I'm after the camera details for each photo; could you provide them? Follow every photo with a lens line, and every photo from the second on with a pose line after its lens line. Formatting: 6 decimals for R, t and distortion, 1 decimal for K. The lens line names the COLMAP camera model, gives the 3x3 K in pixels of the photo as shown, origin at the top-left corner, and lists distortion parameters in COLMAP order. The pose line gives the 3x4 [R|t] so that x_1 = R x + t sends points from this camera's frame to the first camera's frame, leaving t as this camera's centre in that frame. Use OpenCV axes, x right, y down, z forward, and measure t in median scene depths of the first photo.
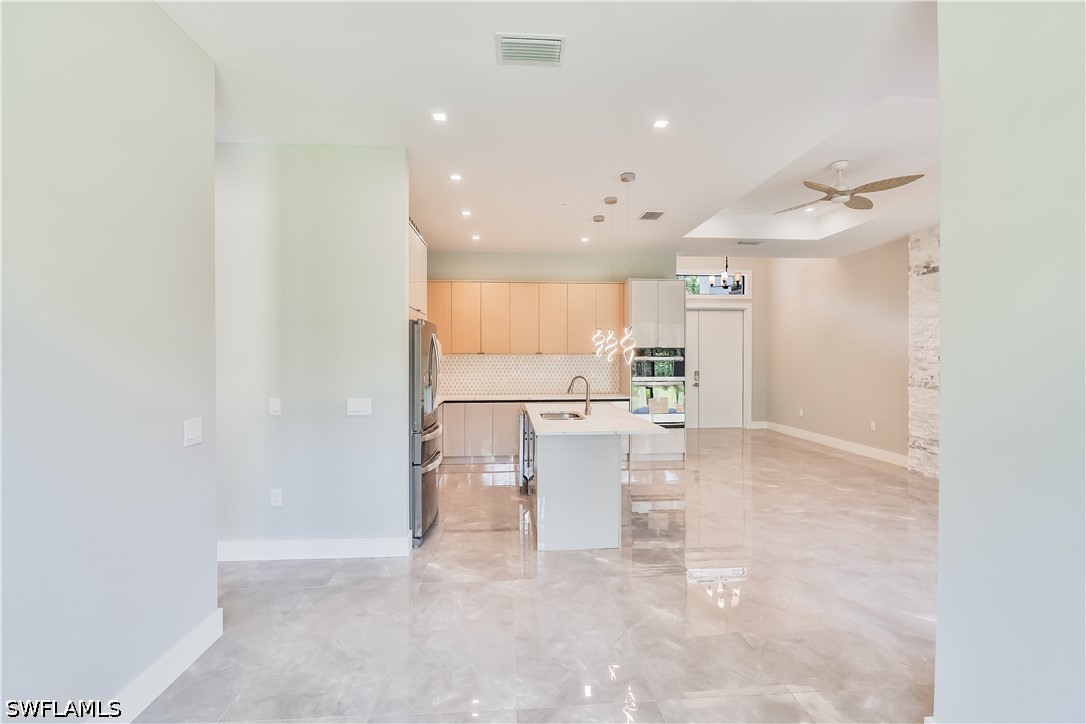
lens RADIAL K [[501.9, 0, 542.0], [0, 501.9, 357.2], [0, 0, 1]] dist [-0.008482, 0.000368]
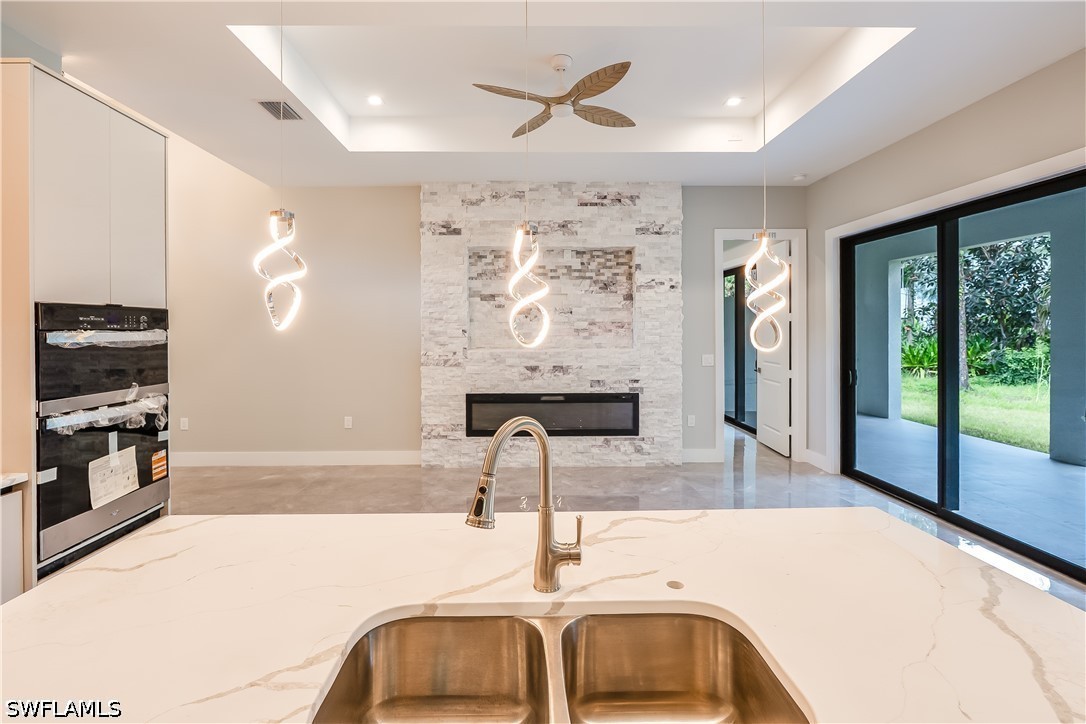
lens RADIAL K [[501.9, 0, 513.1], [0, 501.9, 327.4], [0, 0, 1]] dist [-0.008482, 0.000368]
pose [[0.067265, 0.006711, 0.997713, -0.090298], [0.011098, 0.999910, -0.007474, 0.002196], [-0.997673, 0.011575, 0.067184, 0.815700]]
